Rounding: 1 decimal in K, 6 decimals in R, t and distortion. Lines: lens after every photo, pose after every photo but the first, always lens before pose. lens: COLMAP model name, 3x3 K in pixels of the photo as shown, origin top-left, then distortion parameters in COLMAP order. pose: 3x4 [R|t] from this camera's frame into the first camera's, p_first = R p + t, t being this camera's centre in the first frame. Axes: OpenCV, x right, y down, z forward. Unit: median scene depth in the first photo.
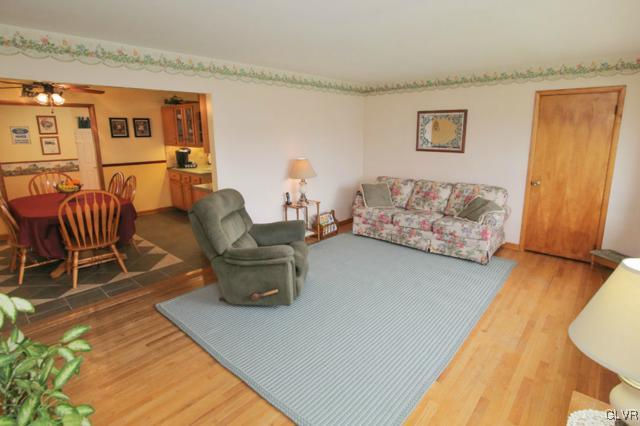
lens RADIAL K [[294.7, 0, 312.8], [0, 294.7, 200.5], [0, 0, 1]] dist [-0.009789, 0.000097]
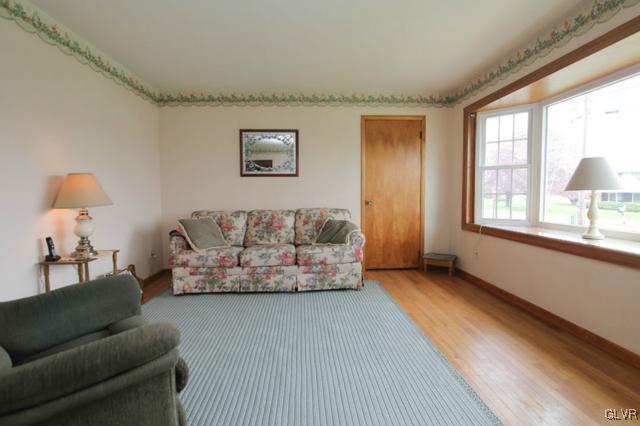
lens RADIAL K [[310.1, 0, 322.1], [0, 310.1, 214.6], [0, 0, 1]] dist [-0.023799, -0.000525]
pose [[0.714865, -0.044570, 0.697840, -0.113766], [0.137091, 0.987533, -0.077363, 0.040428], [-0.685692, 0.150972, 0.712063, 0.297019]]
